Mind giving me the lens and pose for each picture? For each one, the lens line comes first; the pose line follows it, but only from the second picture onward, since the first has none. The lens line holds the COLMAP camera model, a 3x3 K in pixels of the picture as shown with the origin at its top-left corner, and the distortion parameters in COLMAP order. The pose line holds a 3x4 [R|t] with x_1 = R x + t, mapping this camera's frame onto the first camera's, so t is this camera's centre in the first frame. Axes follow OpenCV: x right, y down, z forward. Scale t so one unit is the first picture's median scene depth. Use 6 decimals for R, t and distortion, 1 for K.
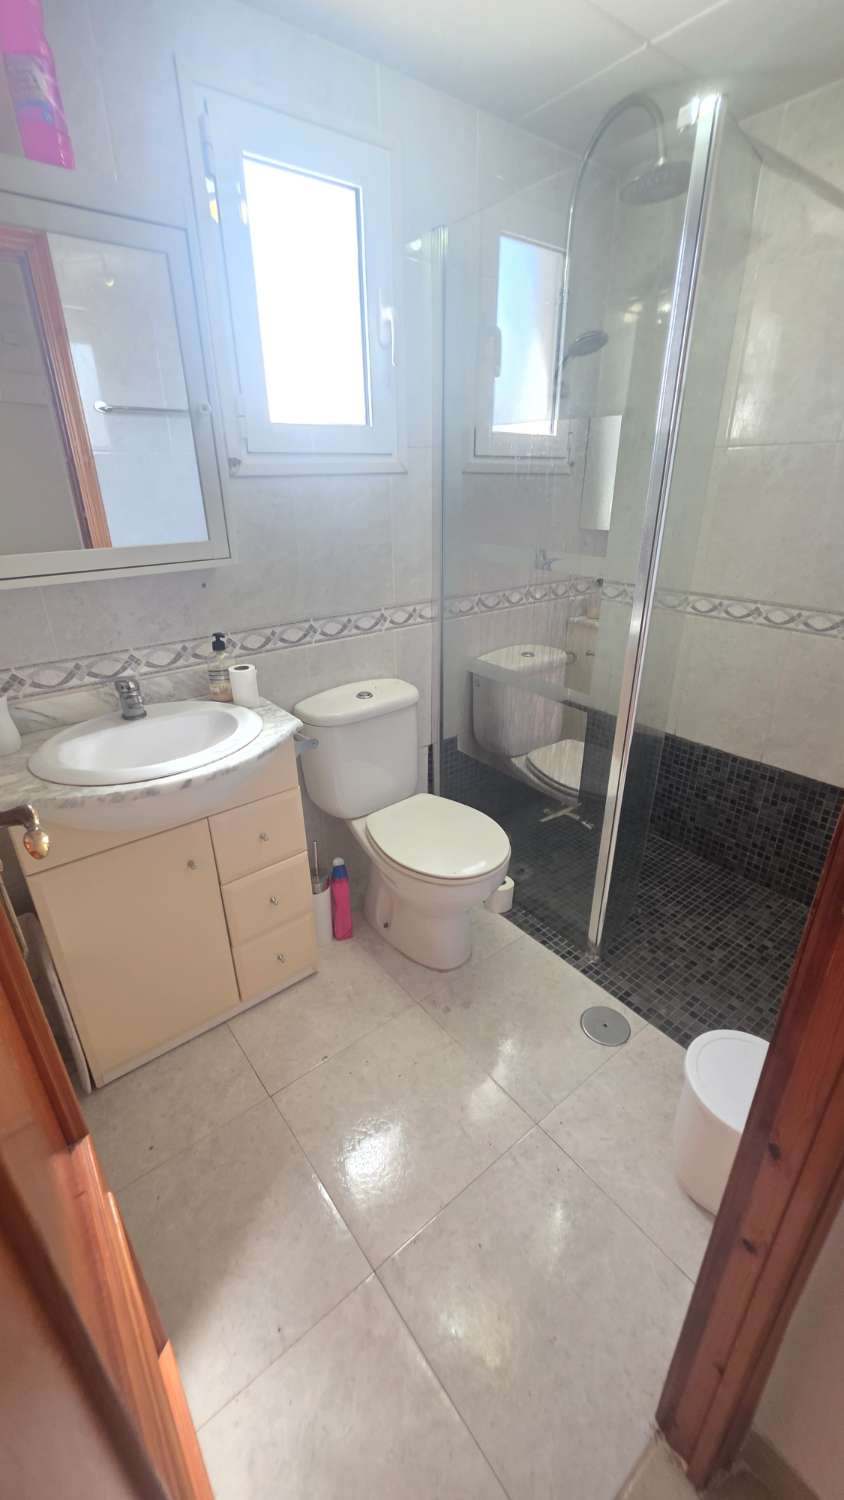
lens RADIAL K [[595.3, 0, 425.3], [0, 595.3, 748.6], [0, 0, 1]] dist [-0.000028, -0.000367]
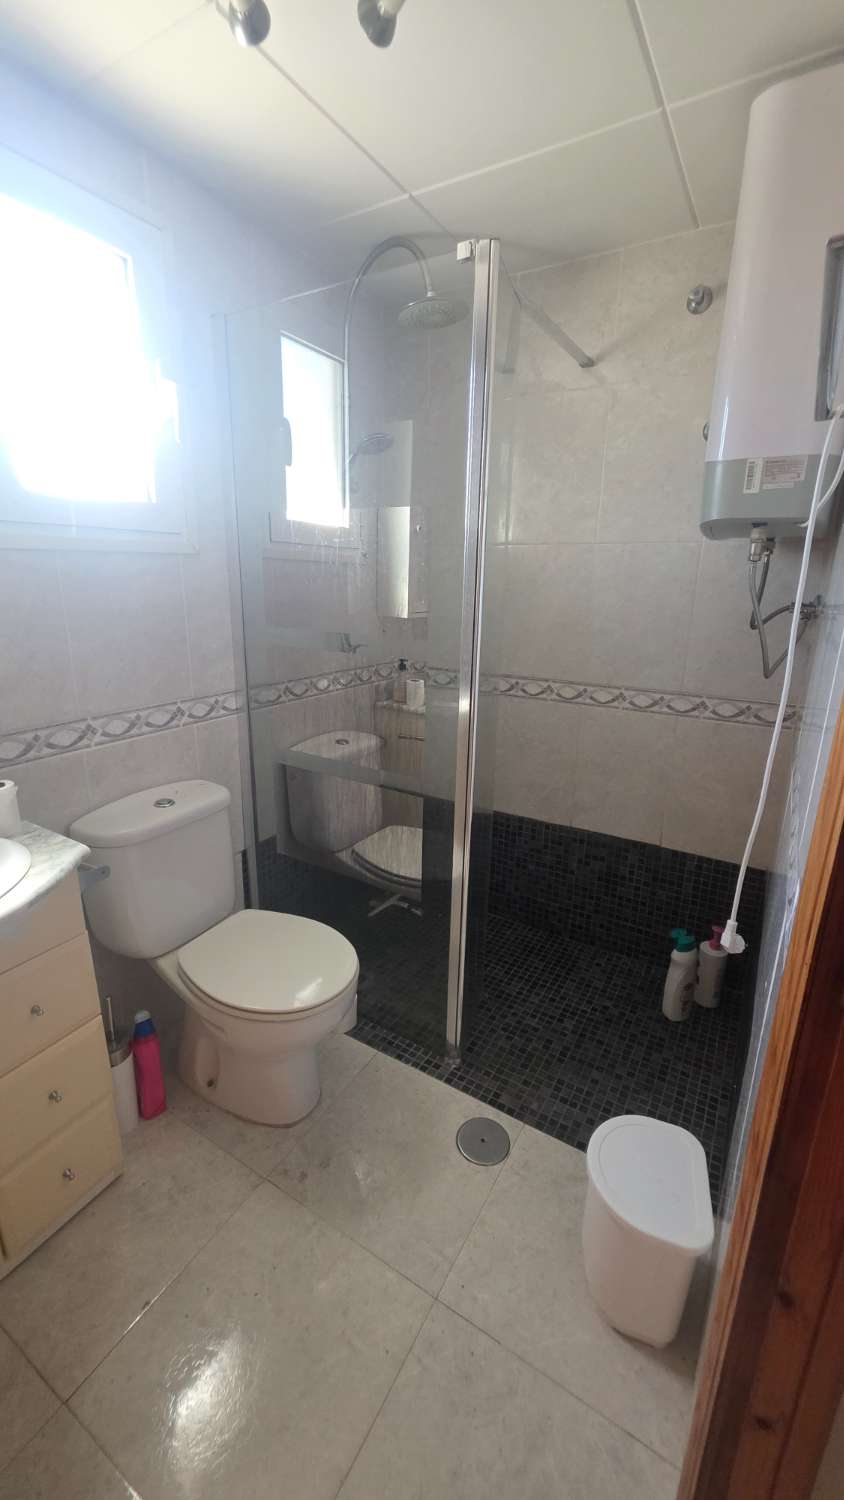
lens RADIAL K [[595.3, 0, 425.3], [0, 595.3, 748.6], [0, 0, 1]] dist [-0.000028, -0.000367]
pose [[0.935216, -0.072205, 0.346637, -0.044721], [0.121100, 0.985175, -0.121511, -0.019302], [-0.332724, 0.155616, 0.930096, 0.087558]]
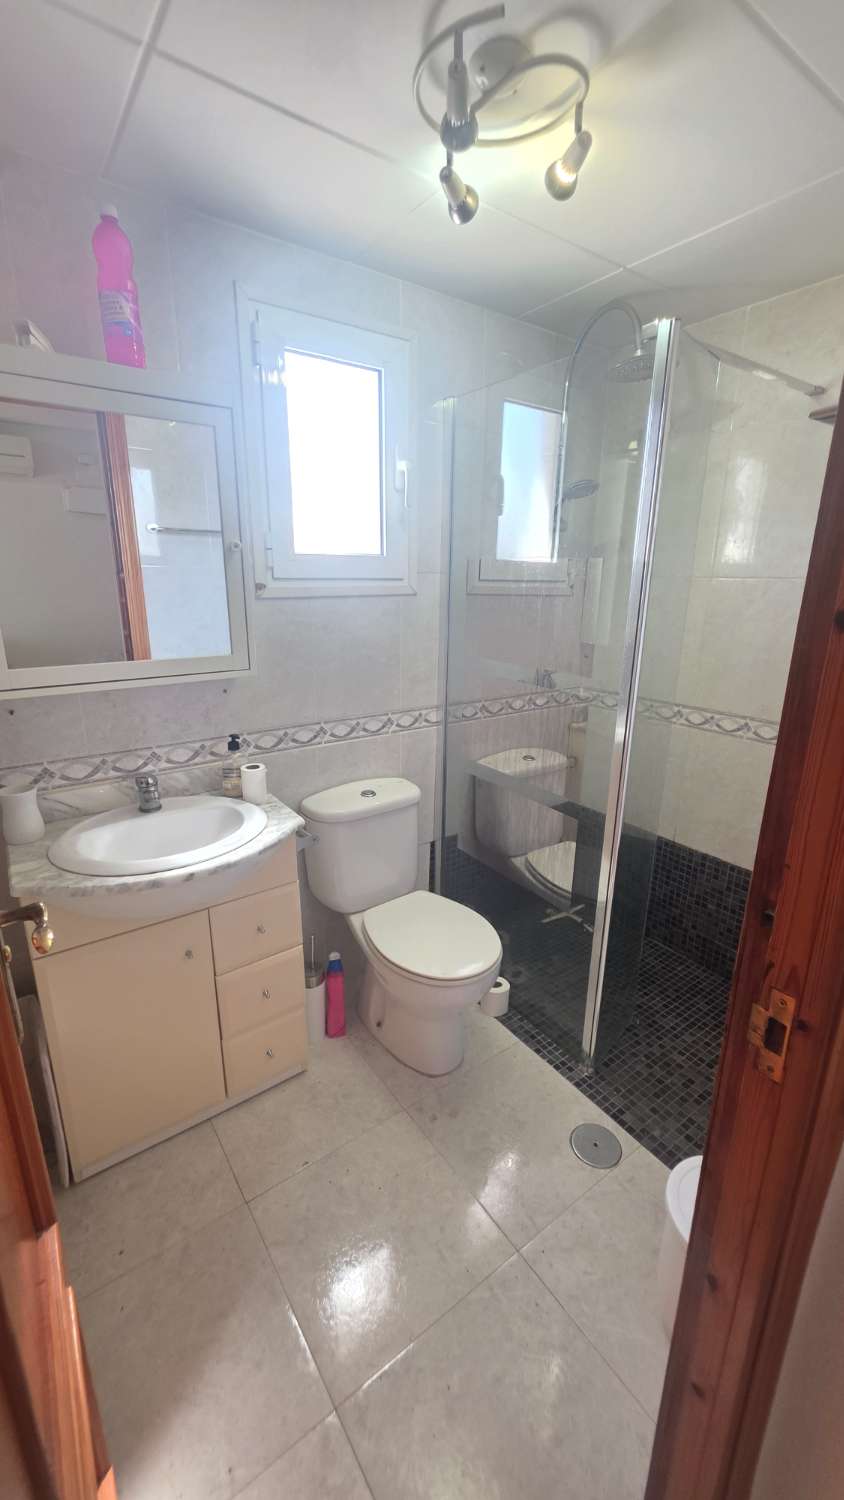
lens RADIAL K [[593.4, 0, 424.2], [0, 593.4, 752.5], [0, 0, 1]] dist [0.000669, 0.000068]
pose [[0.998743, 0.033367, -0.037410, 0.034800], [-0.038294, 0.989431, -0.139854, -0.018906], [0.032349, 0.141111, 0.989465, -0.049554]]
